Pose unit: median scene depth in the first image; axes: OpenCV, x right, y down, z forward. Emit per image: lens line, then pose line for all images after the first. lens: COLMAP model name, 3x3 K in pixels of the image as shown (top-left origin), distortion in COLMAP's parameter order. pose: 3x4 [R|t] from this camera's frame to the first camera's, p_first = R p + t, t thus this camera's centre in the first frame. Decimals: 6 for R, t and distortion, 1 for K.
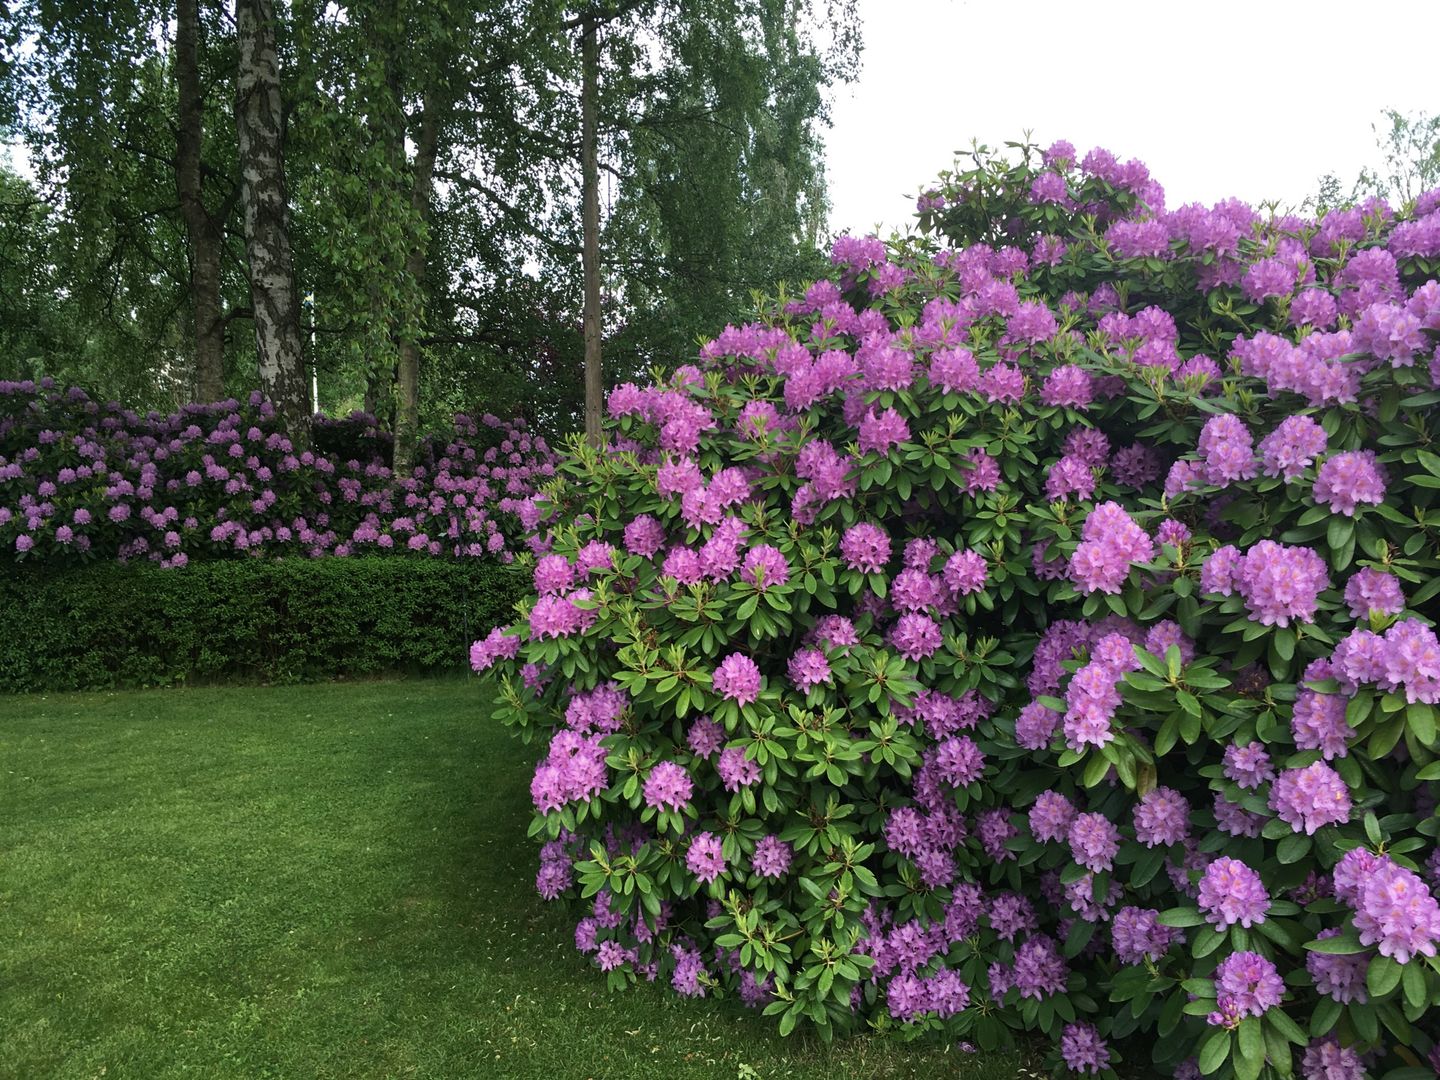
lens RADIAL K [[1208.4, 0, 720.0], [0, 1208.4, 536.8], [0, 0, 1]] dist [-0.004074, -0.004406]
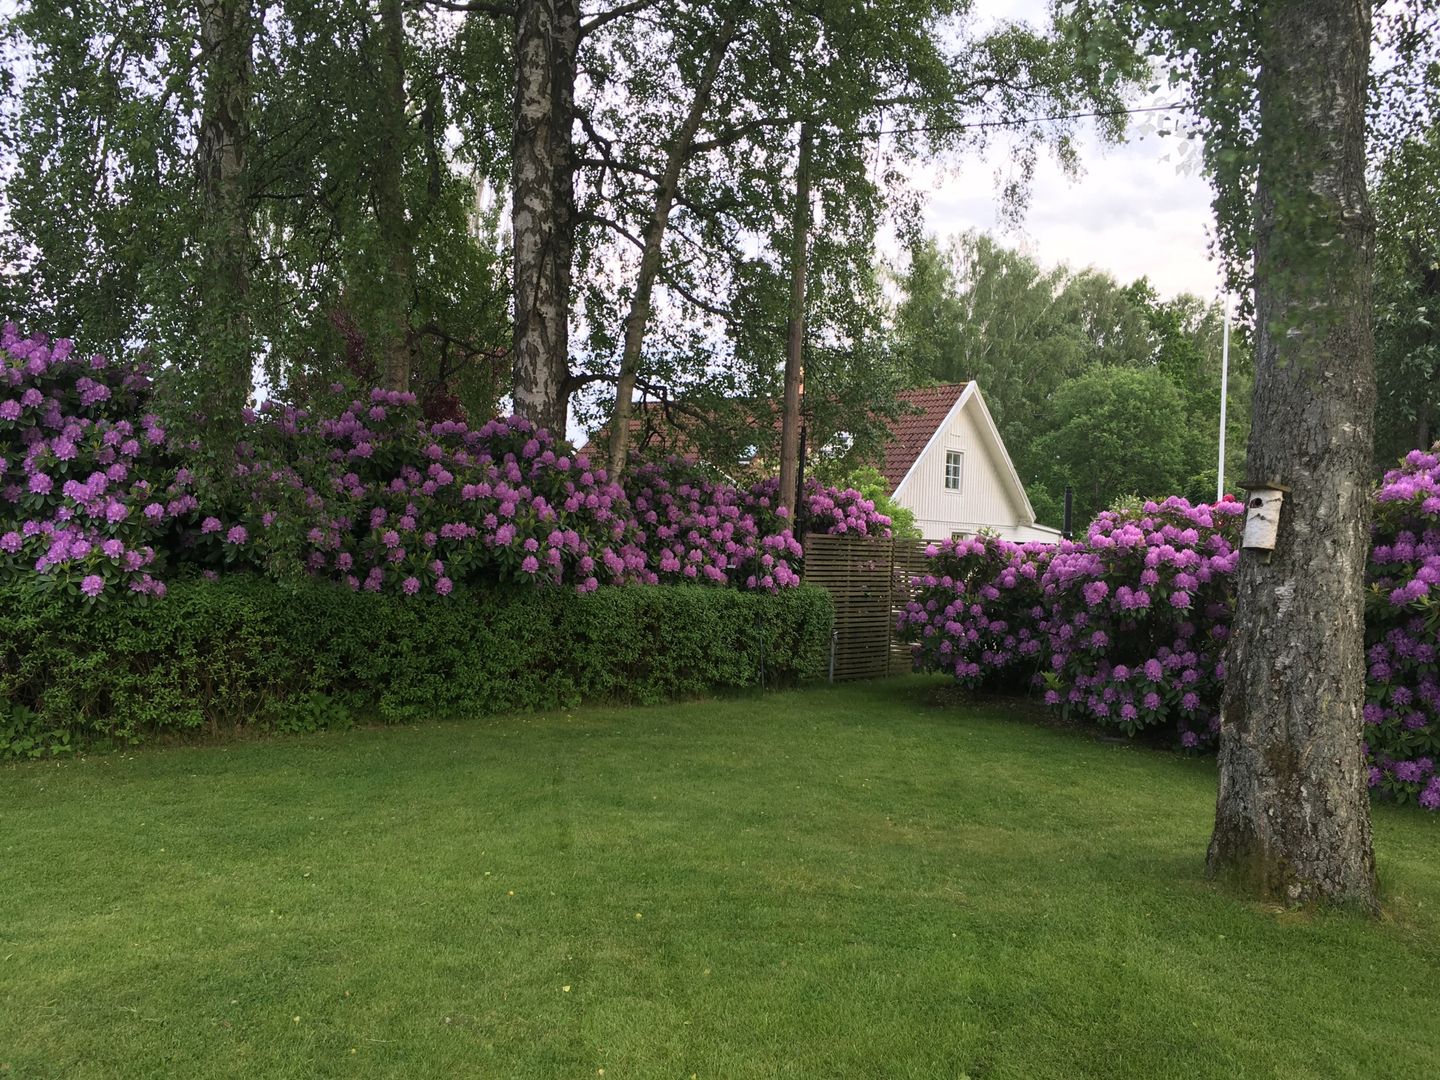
lens RADIAL K [[1208.4, 0, 720.0], [0, 1208.4, 544.2], [0, 0, 1]] dist [-0.004074, -0.004406]
pose [[0.882914, 0.033761, 0.468319, -0.710193], [-0.021223, 0.999262, -0.032025, 0.013837], [-0.469055, 0.018336, 0.882979, 0.039741]]
